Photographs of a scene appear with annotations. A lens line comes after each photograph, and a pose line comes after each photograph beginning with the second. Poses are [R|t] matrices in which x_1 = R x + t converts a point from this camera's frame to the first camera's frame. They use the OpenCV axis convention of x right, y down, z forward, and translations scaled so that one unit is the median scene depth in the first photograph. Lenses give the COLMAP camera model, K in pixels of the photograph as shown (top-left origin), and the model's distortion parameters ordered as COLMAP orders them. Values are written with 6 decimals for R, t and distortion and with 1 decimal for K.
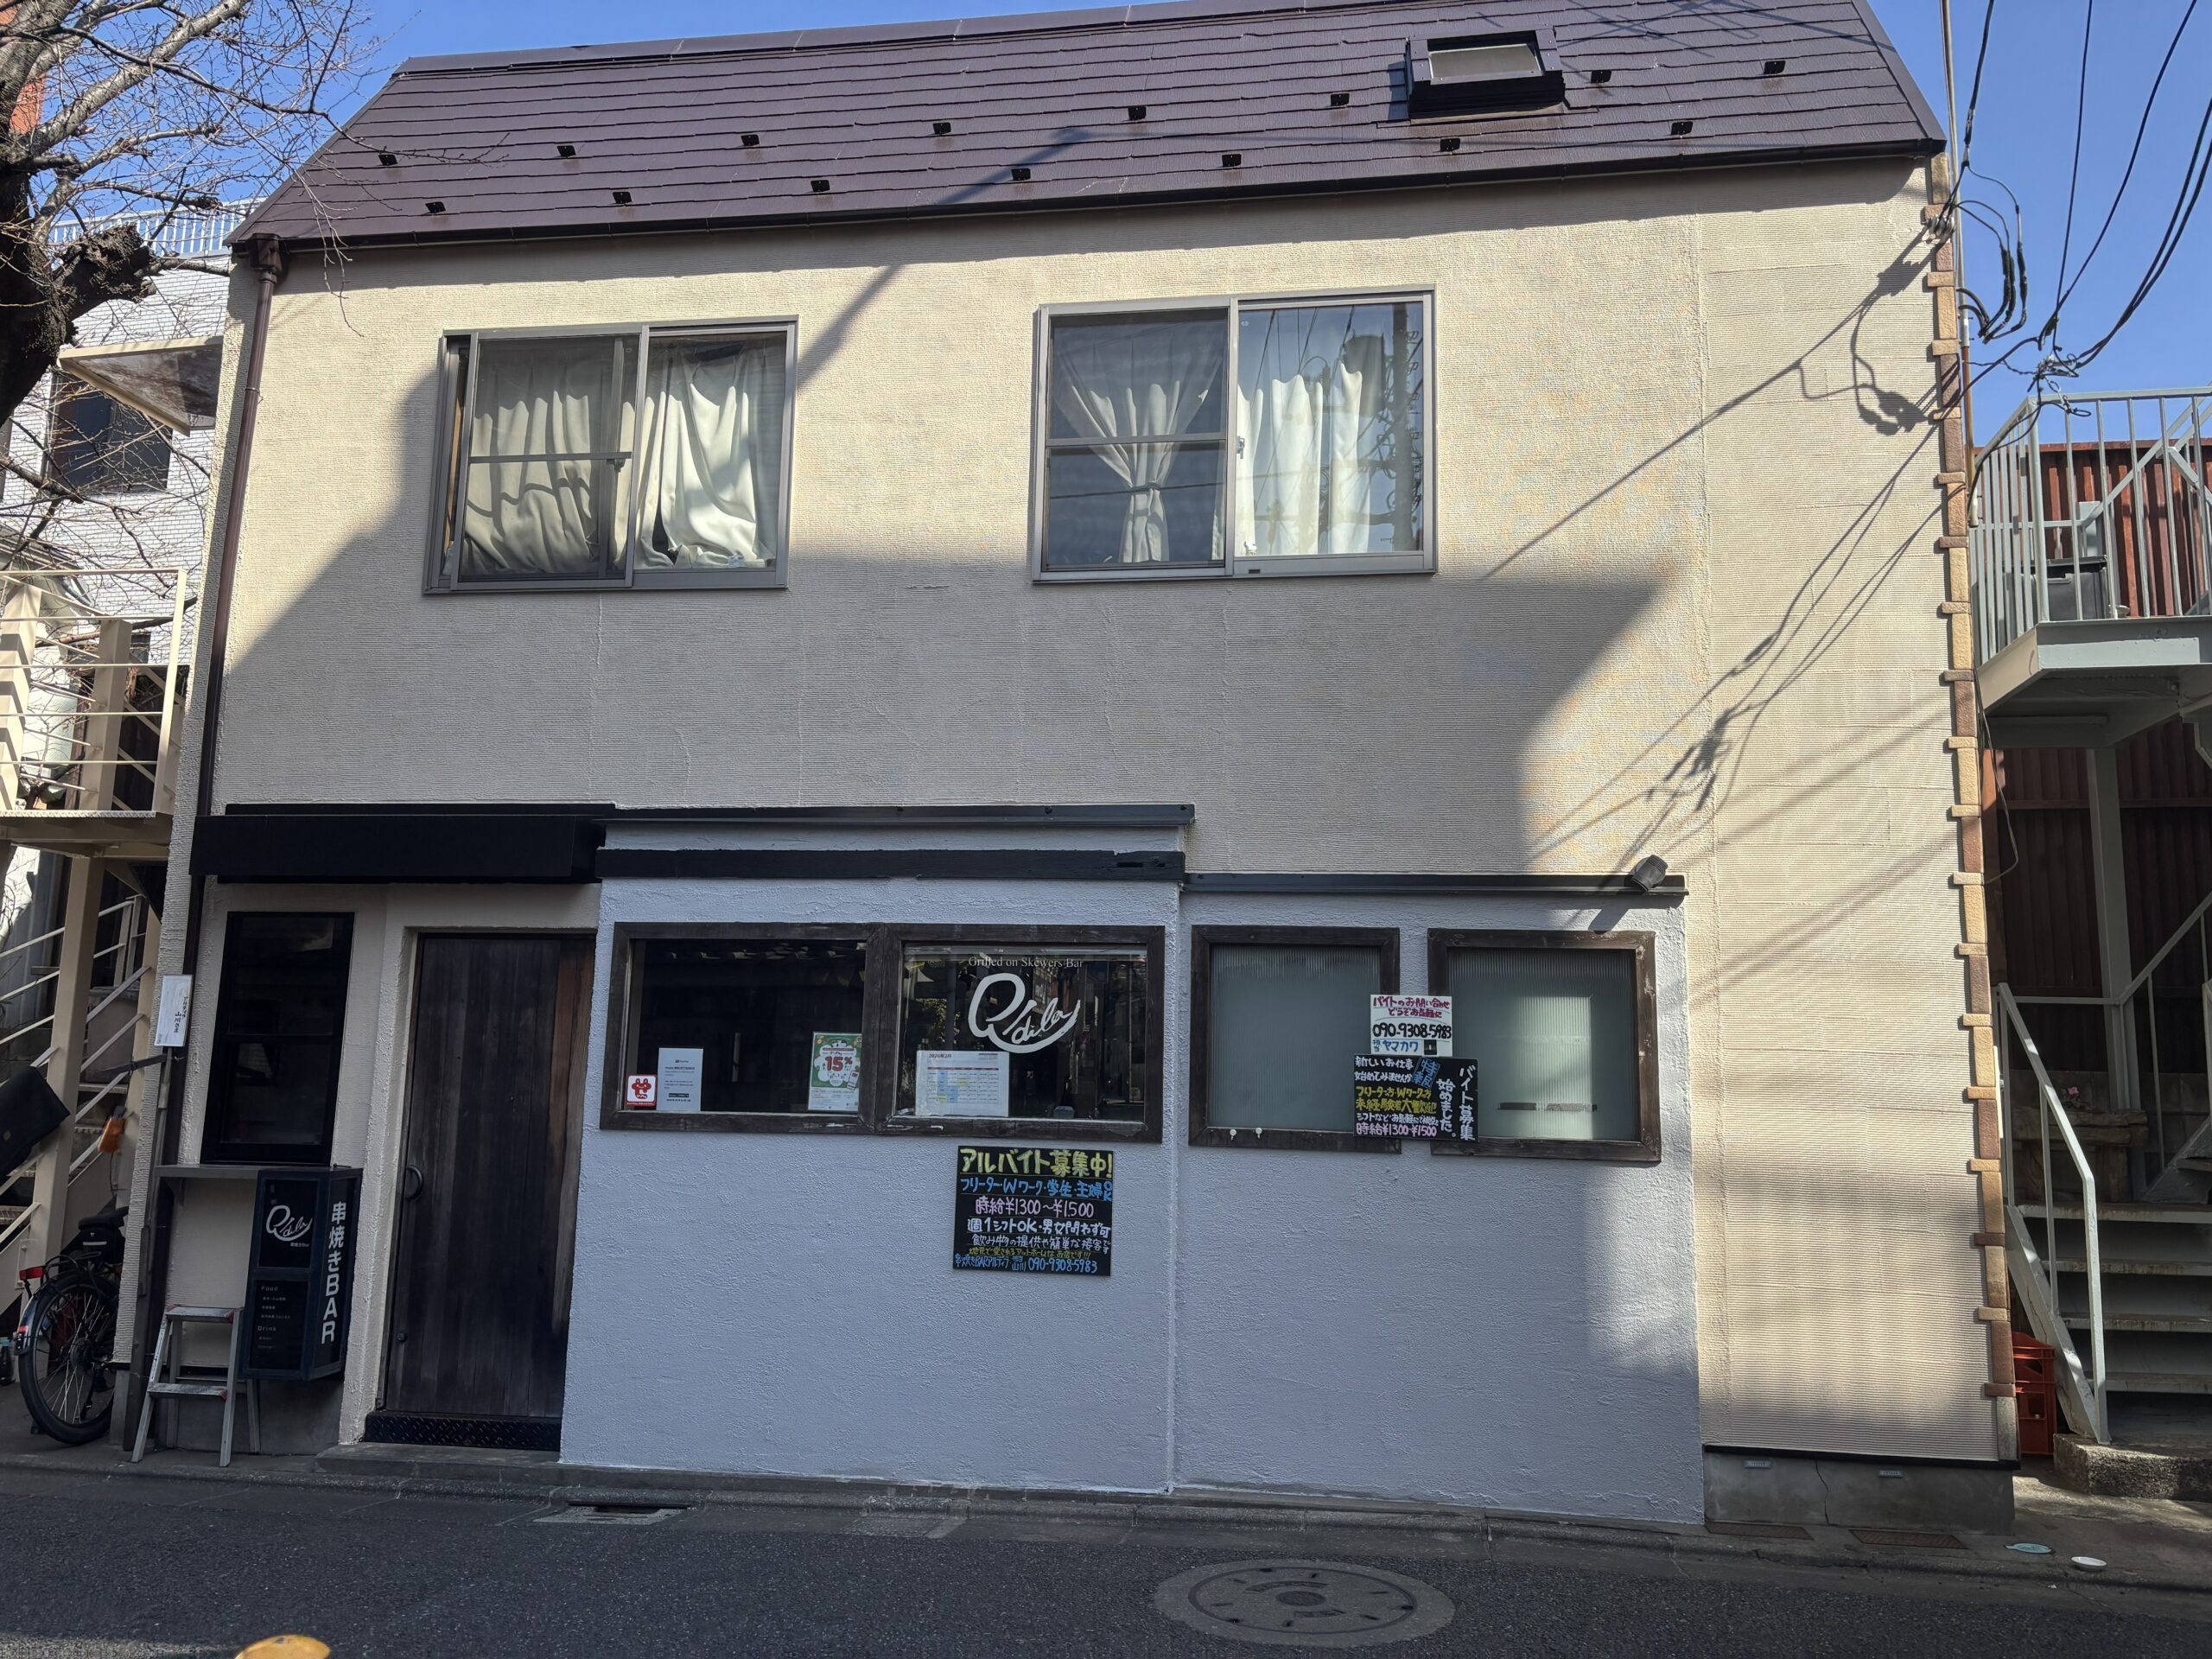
lens RADIAL K [[1656.1, 0, 1087.8], [0, 1656.1, 833.0], [0, 0, 1]] dist [0.052992, -0.039398]
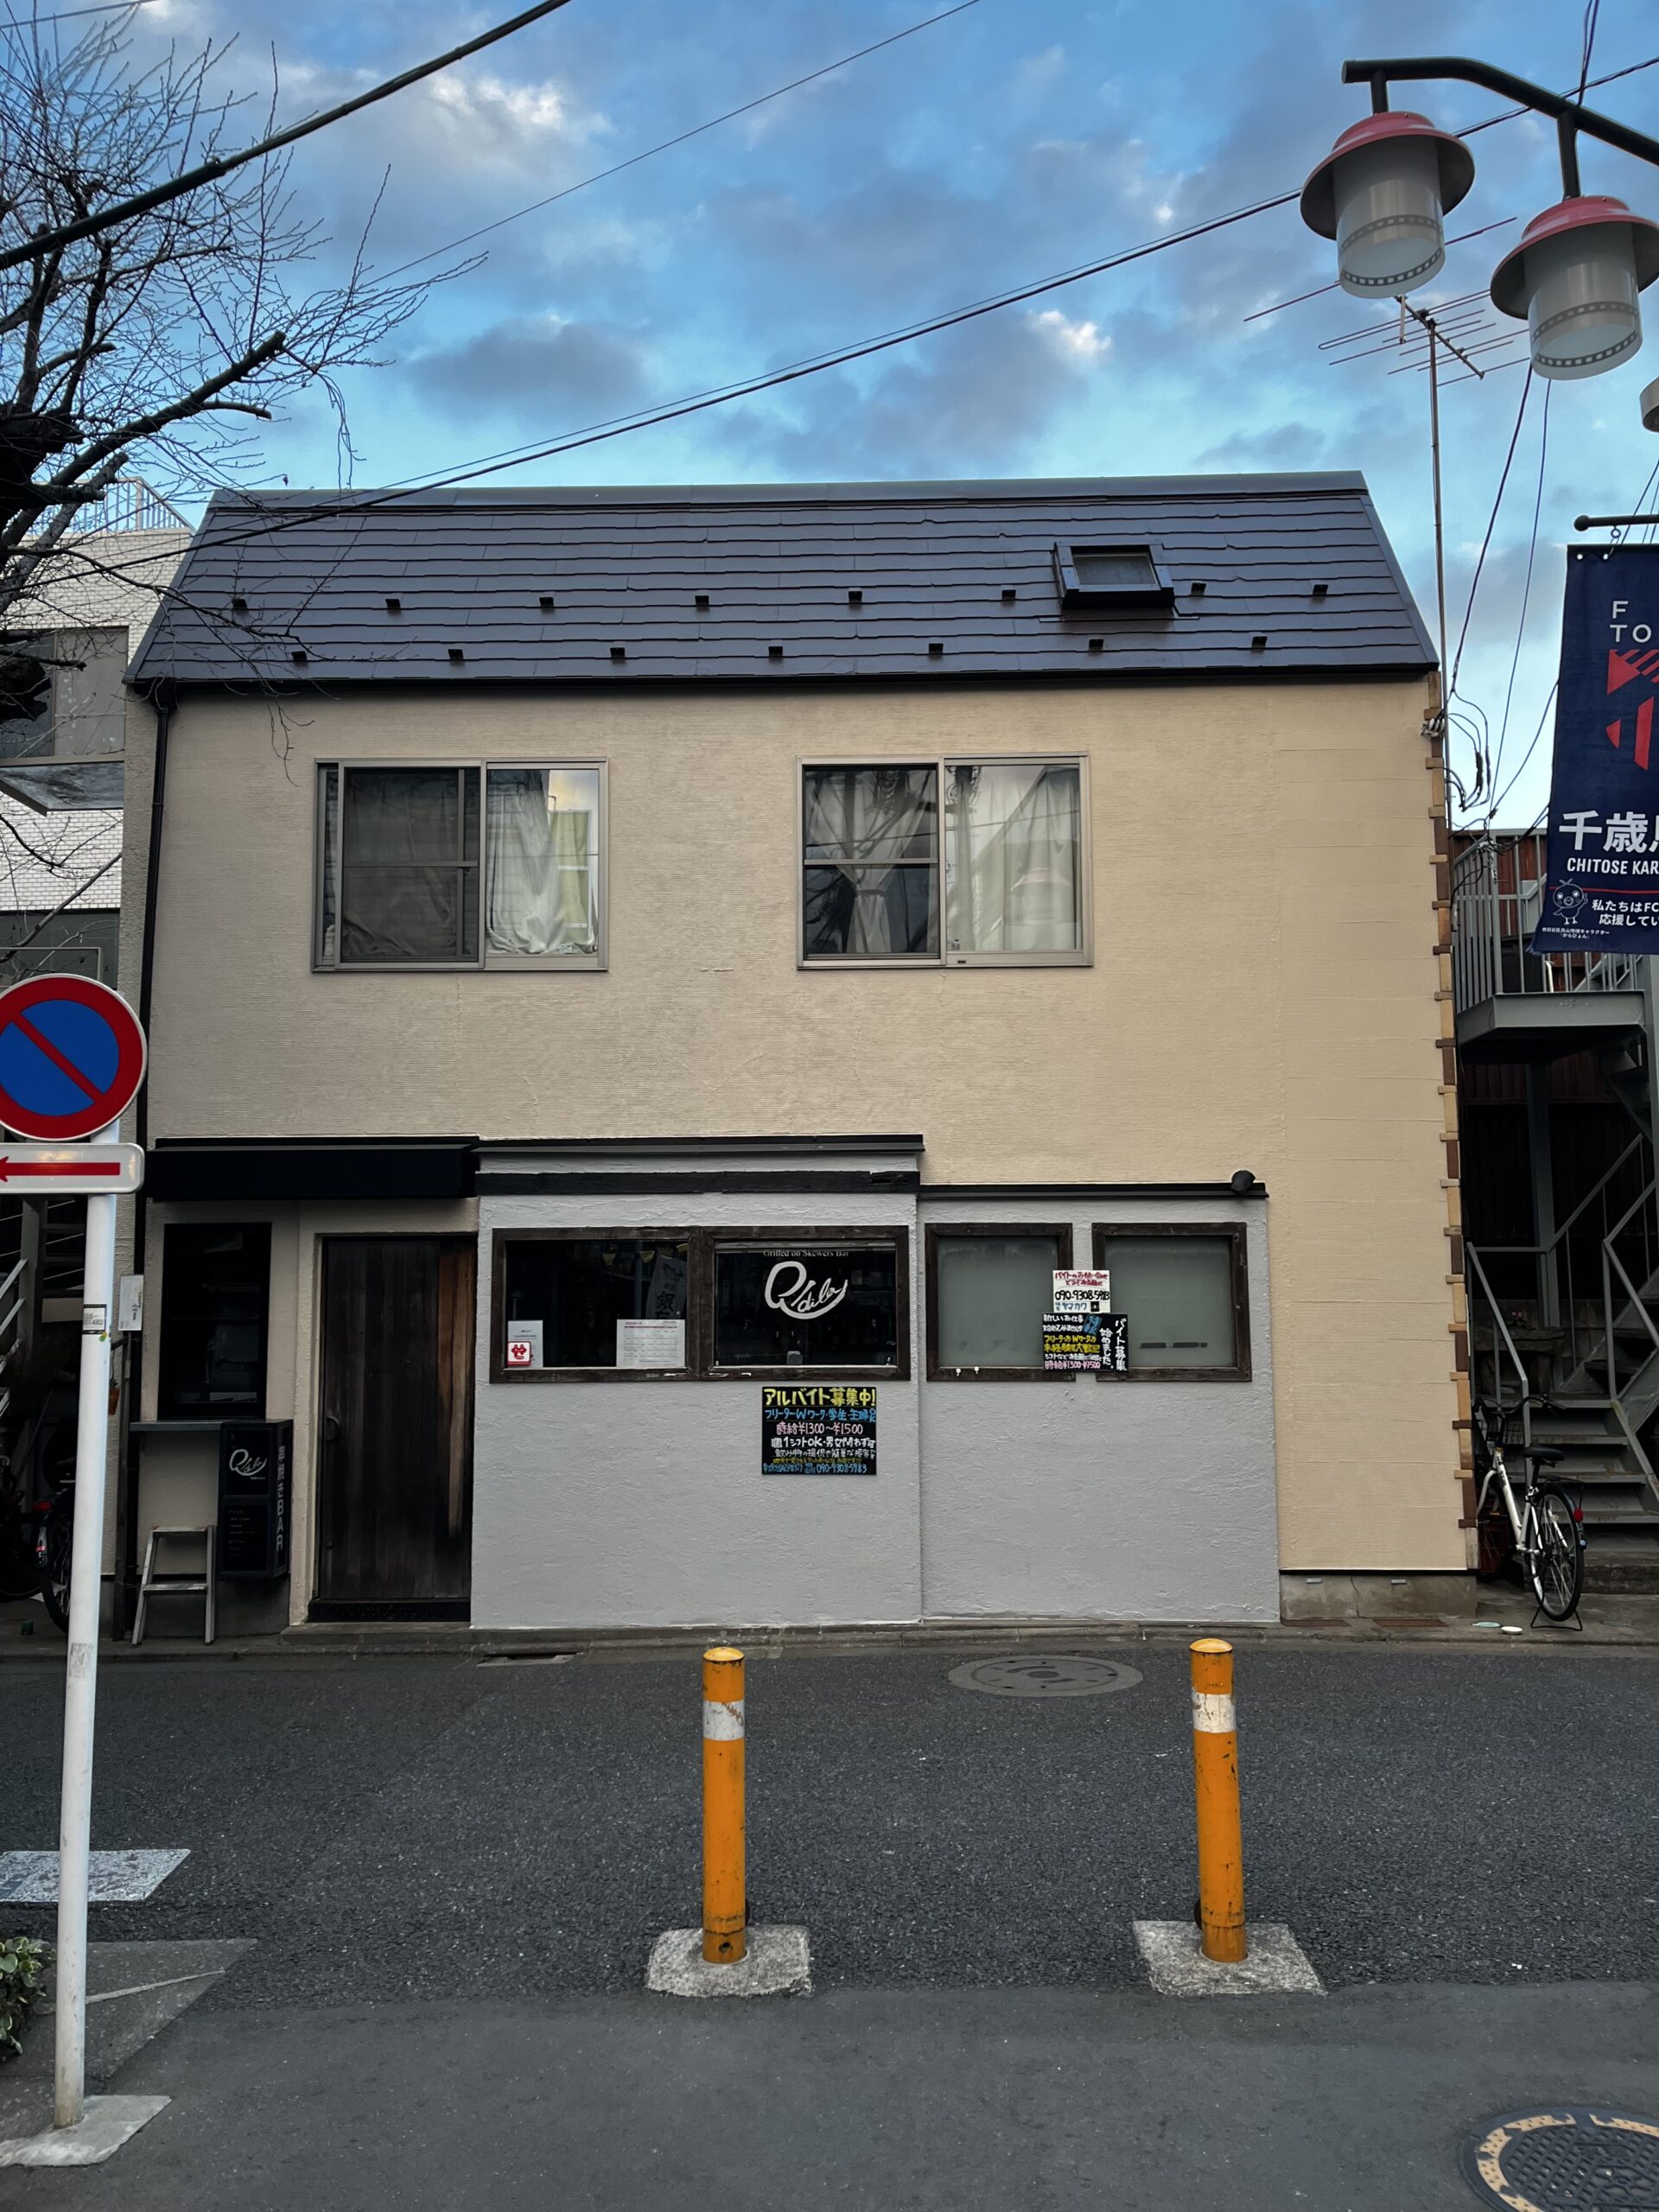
lens RADIAL K [[1654.6, 0, 812.5], [0, 1654.6, 1126.4], [0, 0, 1]] dist [0.069614, -0.067869]
pose [[0.991028, -0.015258, 0.132777, -0.209204], [0.008928, 0.998801, 0.048136, -0.091190], [-0.133353, -0.046519, 0.989976, -0.350477]]
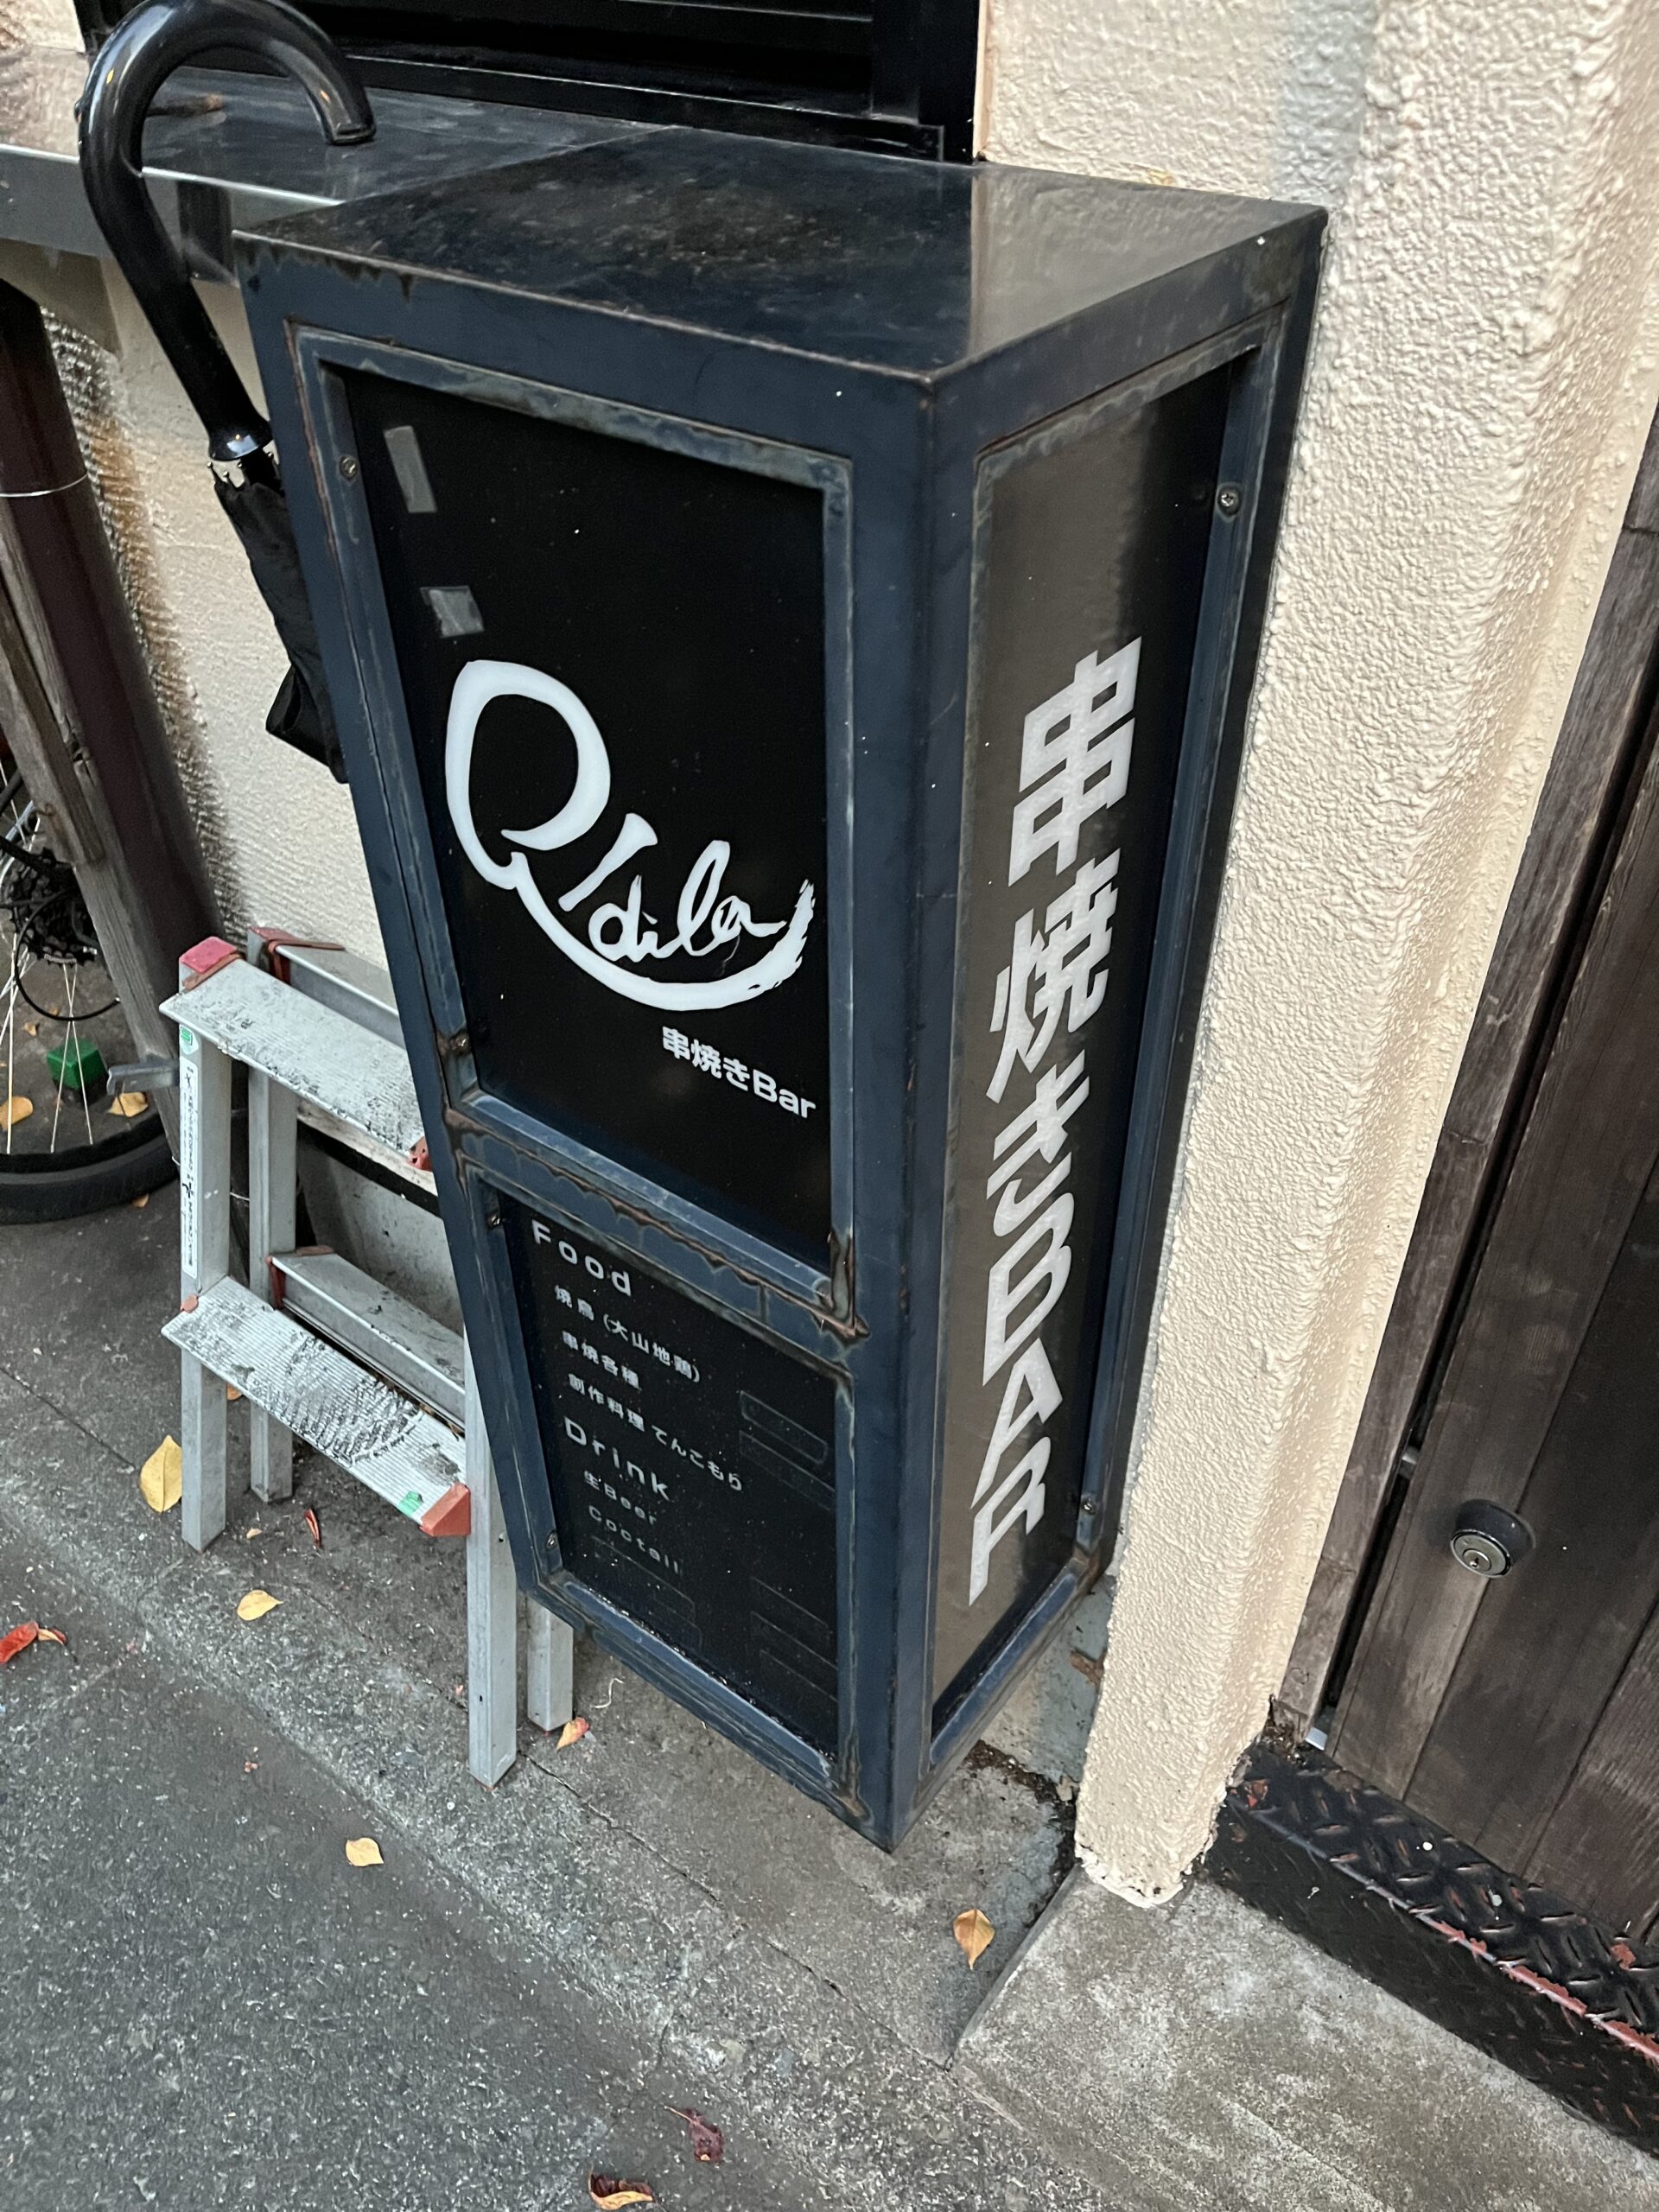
lens RADIAL K [[1654.6, 0, 842.8], [0, 1654.6, 1096.7], [0, 0, 1]] dist [0.069614, -0.067869]
pose [[0.880861, 0.279340, -0.382169, -0.427809], [0.091981, 0.690940, 0.717037, 0.175119], [0.464353, -0.666762, 0.582928, 0.949225]]
